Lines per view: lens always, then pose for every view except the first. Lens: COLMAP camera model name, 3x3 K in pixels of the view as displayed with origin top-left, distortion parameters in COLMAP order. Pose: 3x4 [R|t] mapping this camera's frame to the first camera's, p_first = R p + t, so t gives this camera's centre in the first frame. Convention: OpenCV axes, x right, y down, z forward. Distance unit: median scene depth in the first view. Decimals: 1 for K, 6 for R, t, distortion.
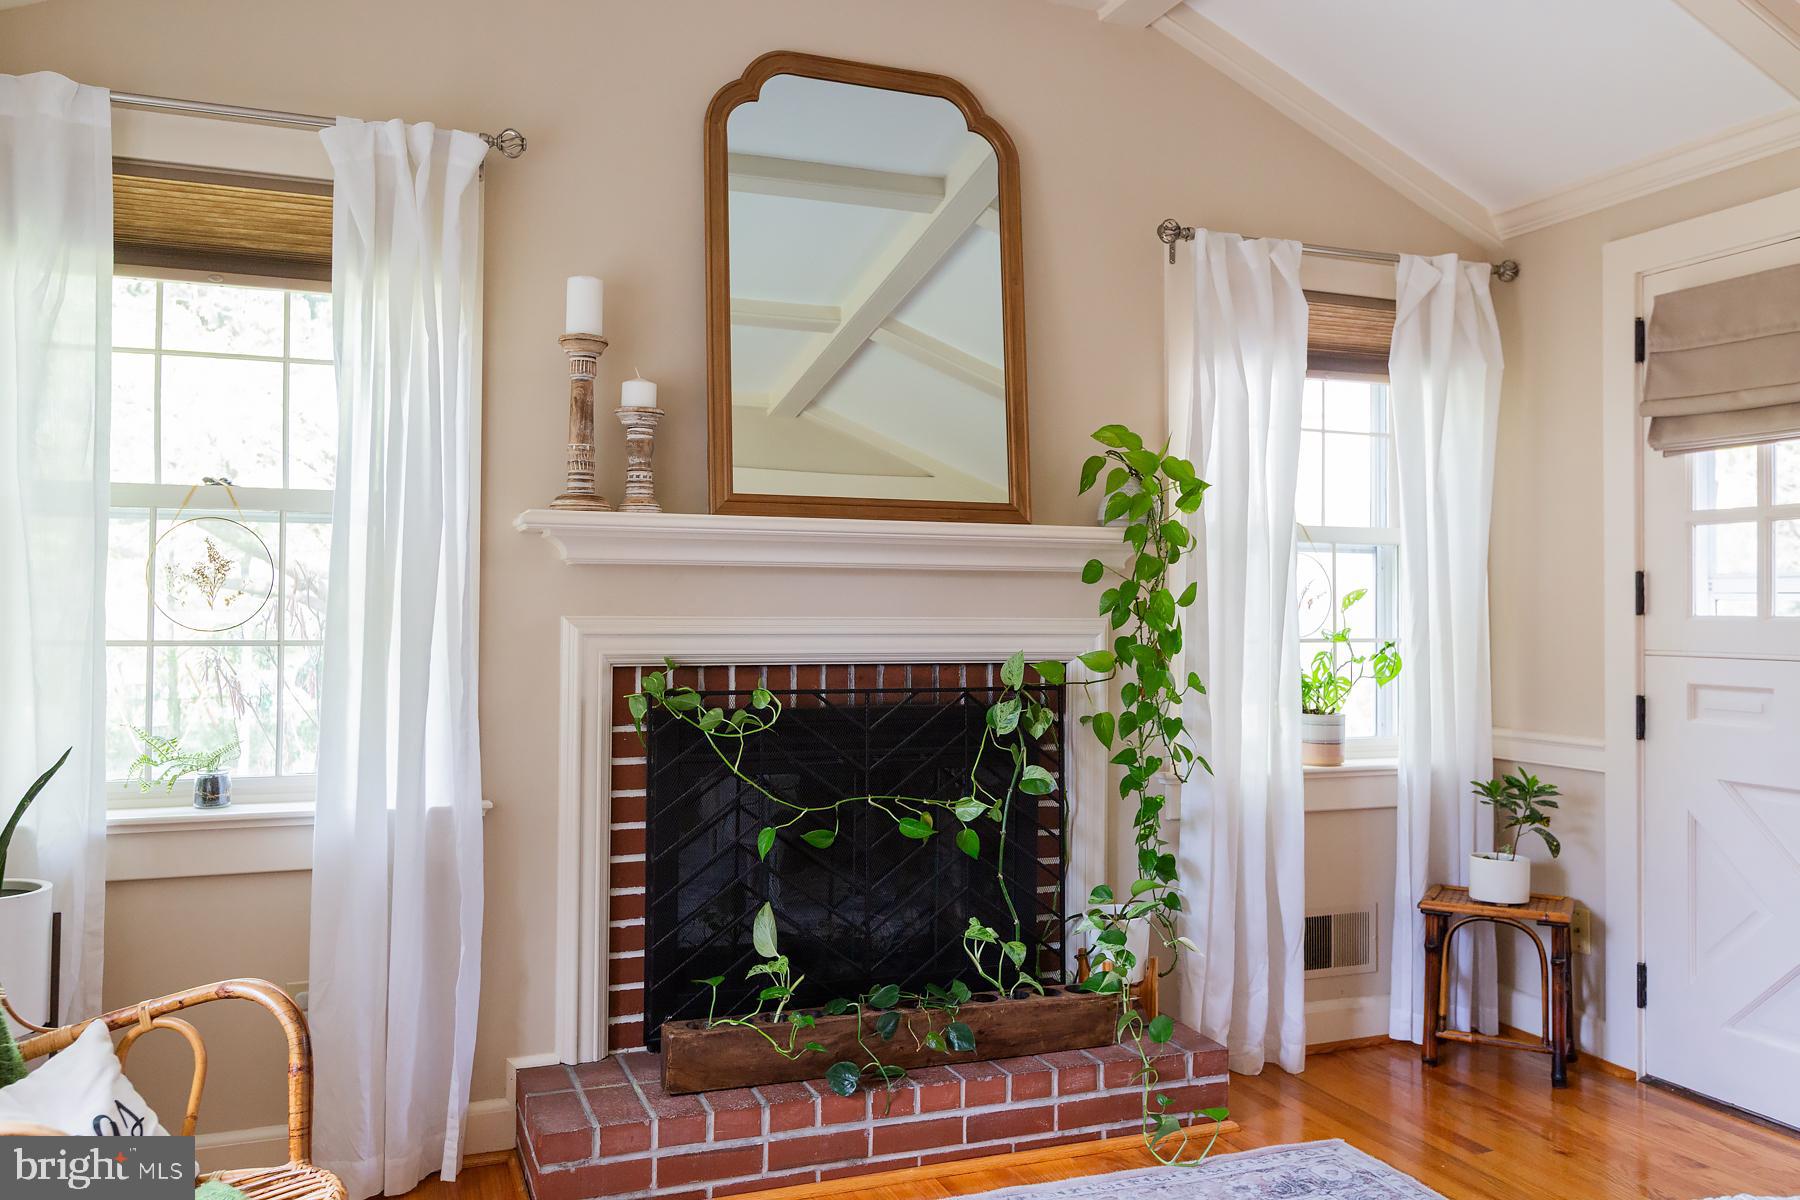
lens RADIAL K [[1367.1, 0, 901.1], [0, 1367.1, 591.5], [0, 0, 1]] dist [-0.005353, -0.001221]
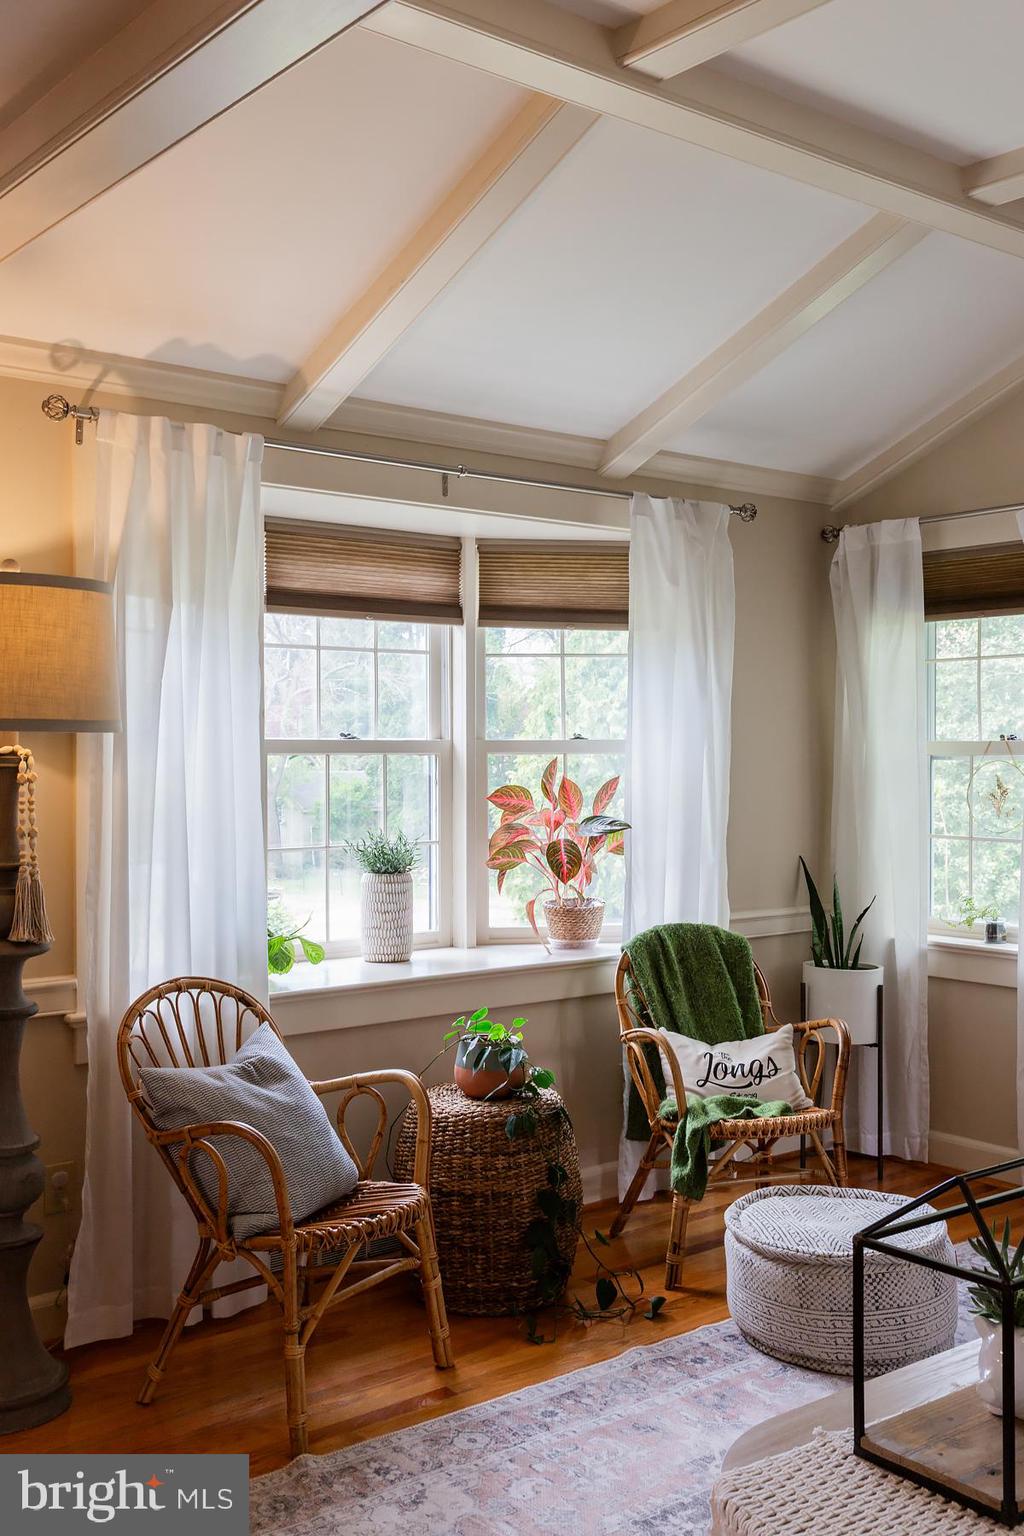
lens RADIAL K [[1506.2, 0, 512.7], [0, 1506.2, 774.1], [0, 0, 1]] dist [0.005874, -0.004395]
pose [[0.301664, 0.008553, -0.953376, 0.927380], [0.017436, 0.999743, 0.014486, -0.068854], [0.953255, -0.020993, 0.301438, -0.058280]]
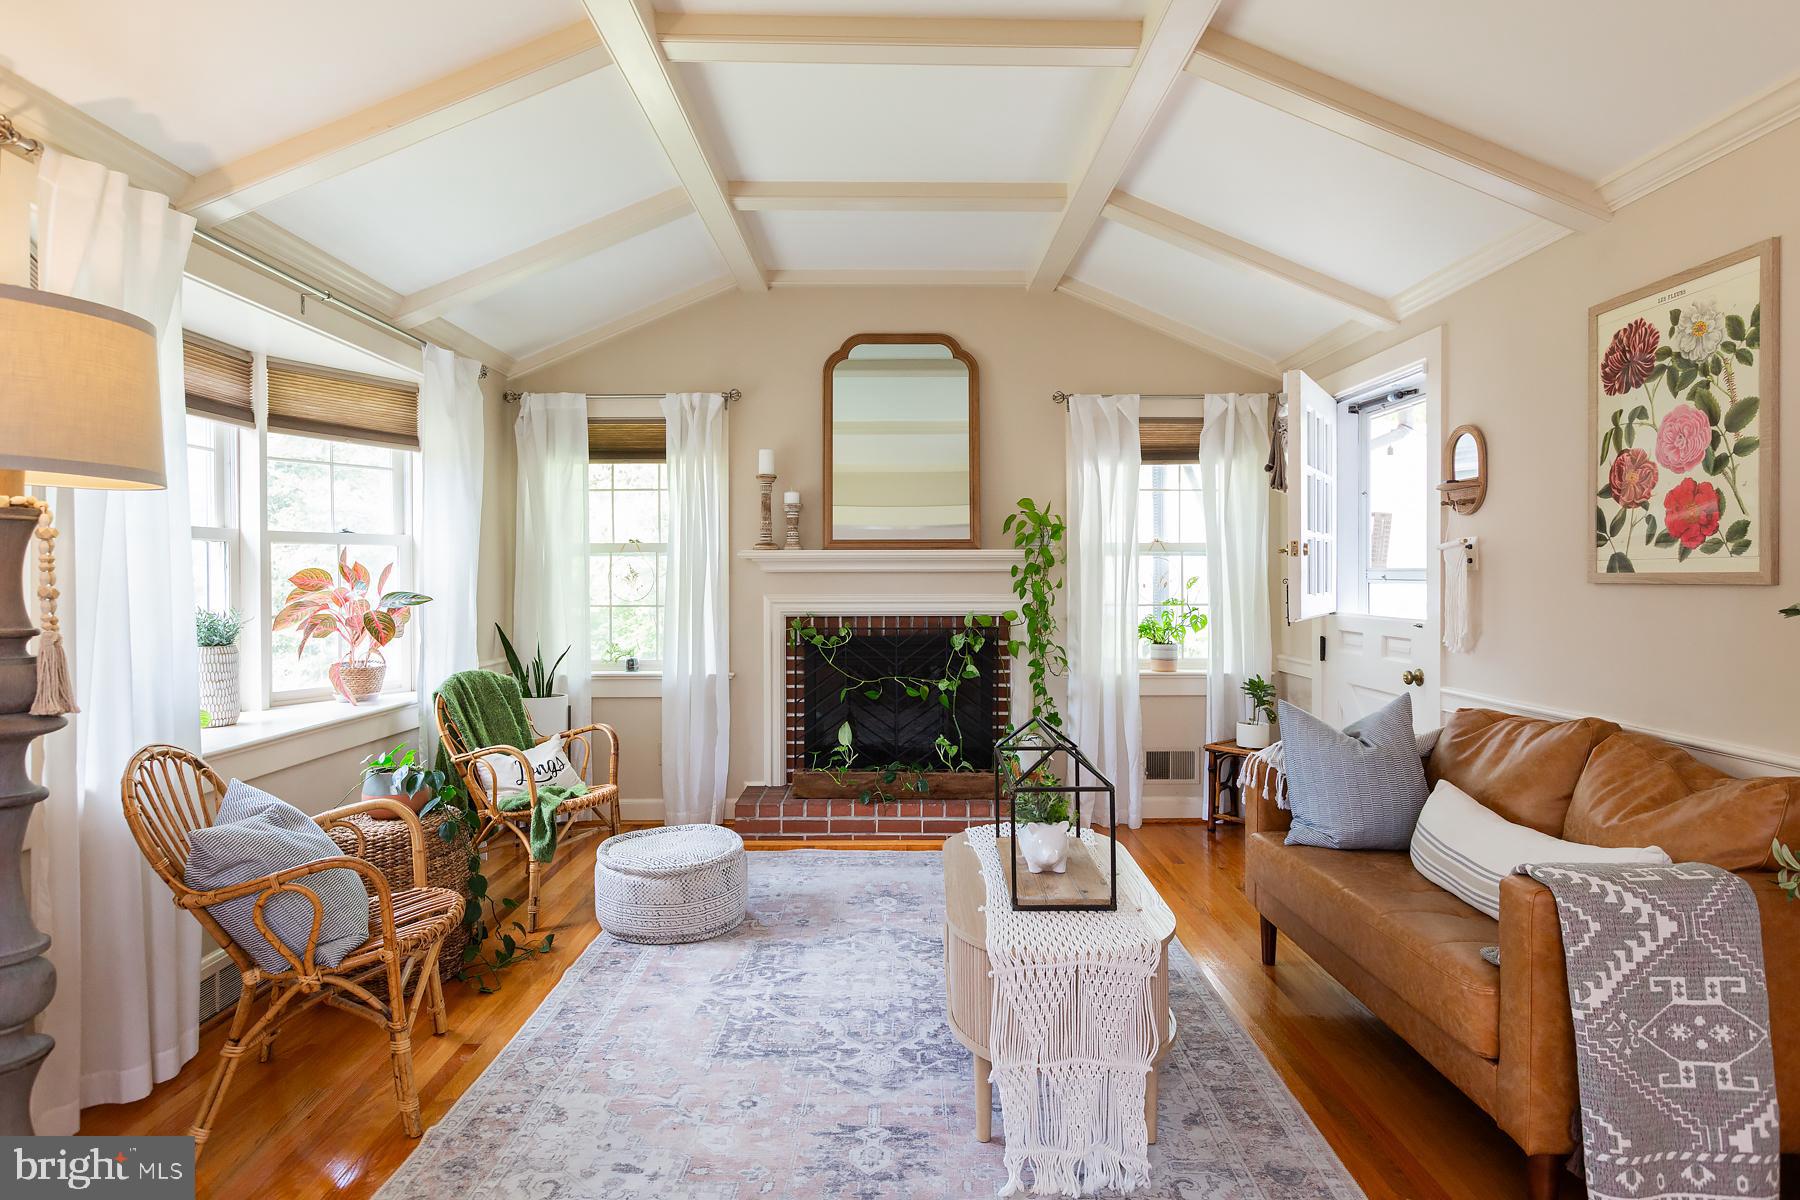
lens RADIAL K [[958.4, 0, 900.7], [0, 958.4, 586.1], [0, 0, 1]] dist [-0.000838, 0.000067]
pose [[0.934302, -0.003784, -0.356461, 0.542033], [0.013010, 0.999639, 0.023489, -0.031158], [0.356244, -0.026583, 0.934015, -0.431229]]
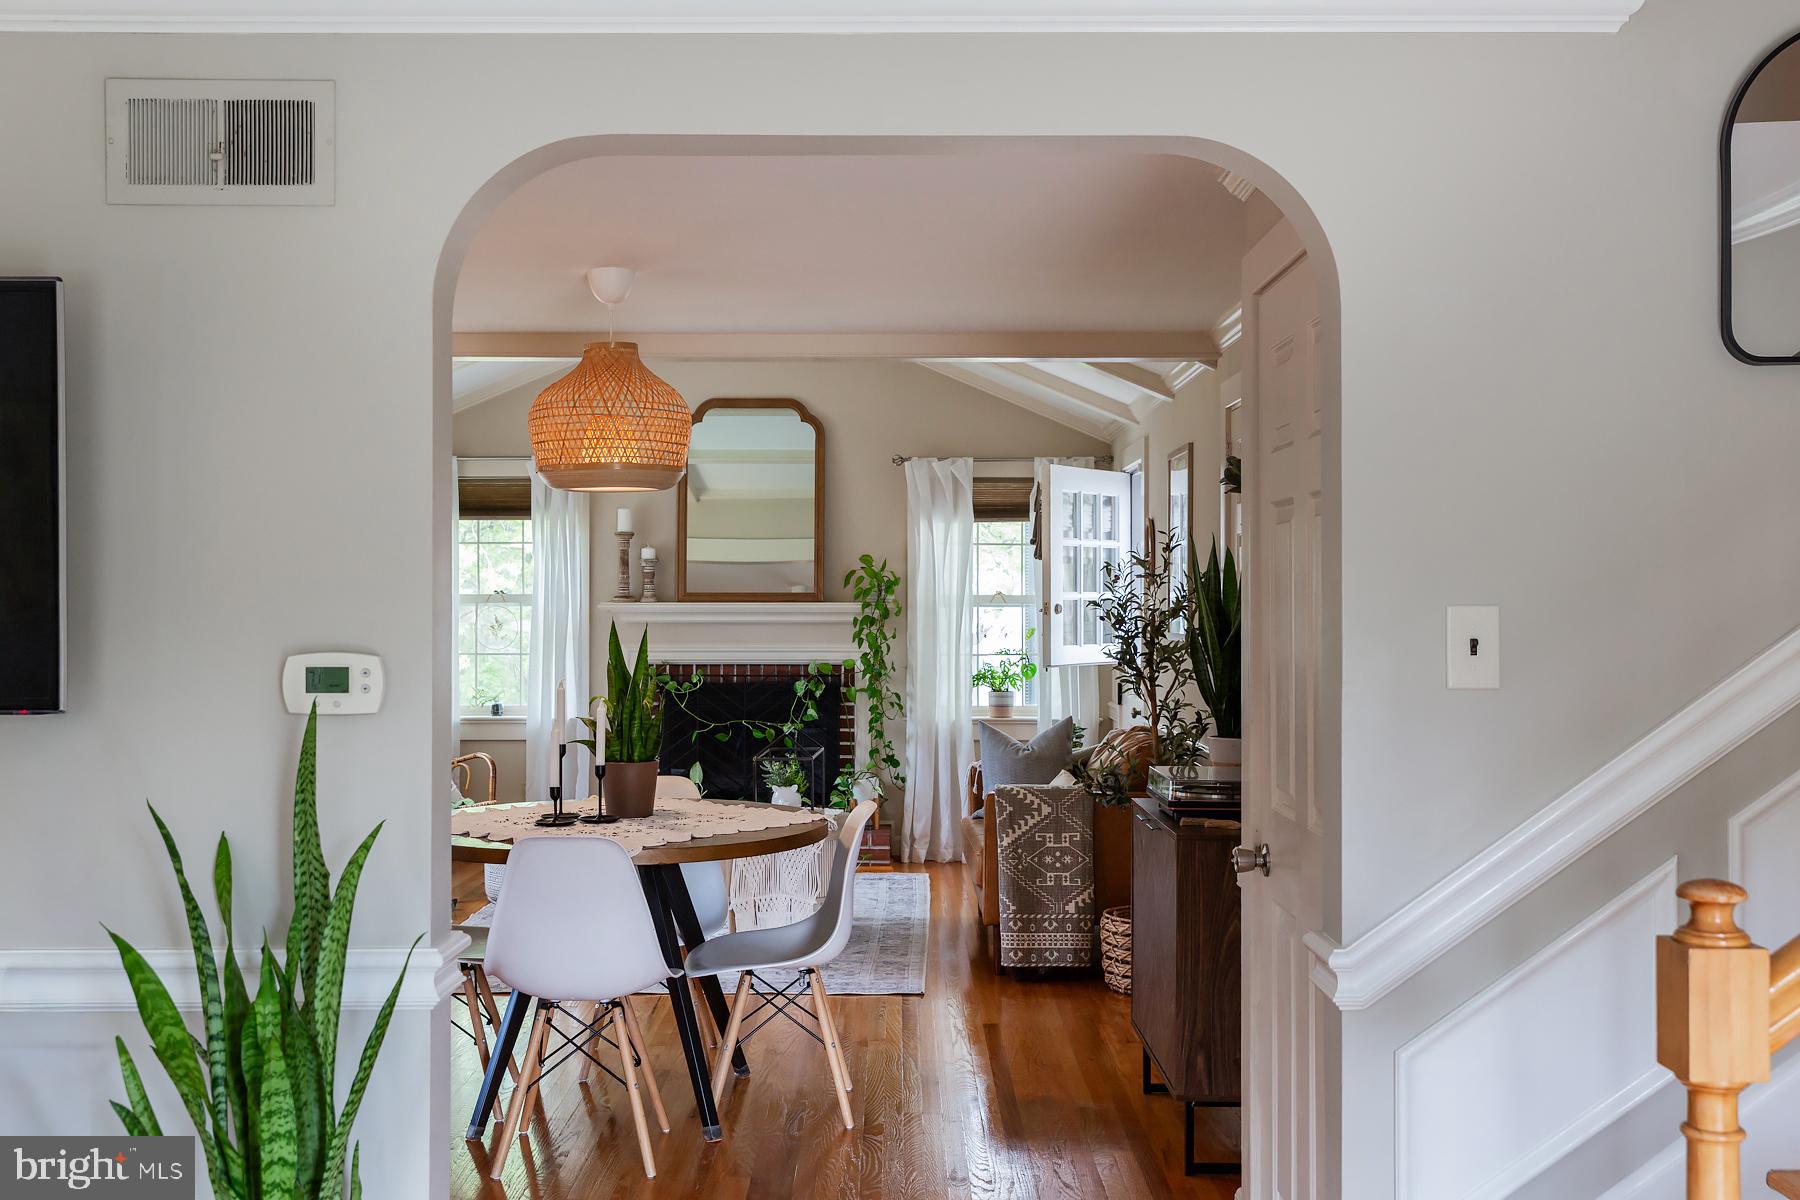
lens RADIAL K [[1864.0, 0, 900.0], [0, 1864.0, 600.0], [0, 0, 1]] dist [0.017248, 0.002385]
pose [[0.930382, -0.005259, -0.366553, 1.431695], [0.010134, 0.999884, 0.011375, -0.092498], [0.366450, -0.014297, 0.930328, -1.917412]]
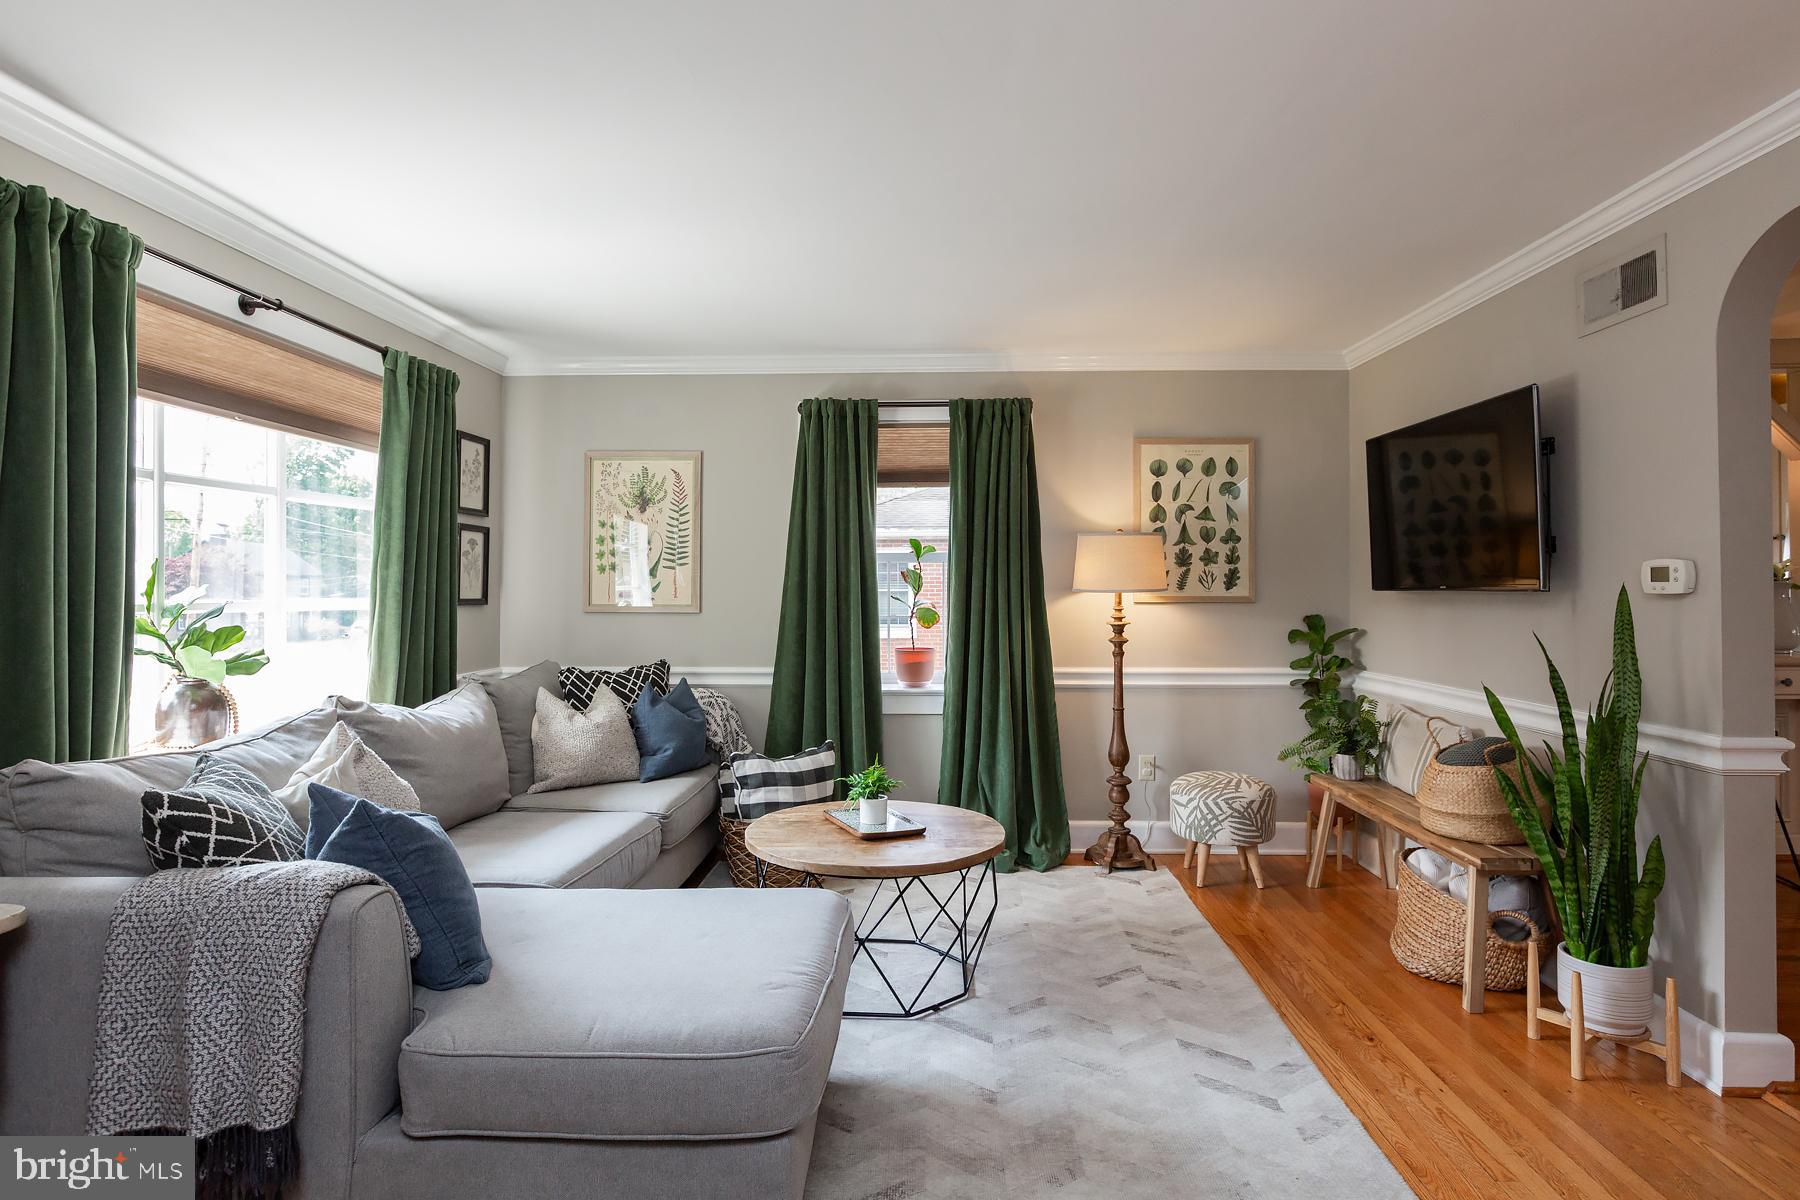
lens RADIAL K [[945.2, 0, 901.1], [0, 945.2, 575.0], [0, 0, 1]] dist [-0.003324, 0.001139]
pose [[-0.399683, -0.016348, -0.916508, 1.855960], [0.016377, 0.999554, -0.024971, -0.034451], [0.916507, -0.024990, -0.399237, -1.437881]]
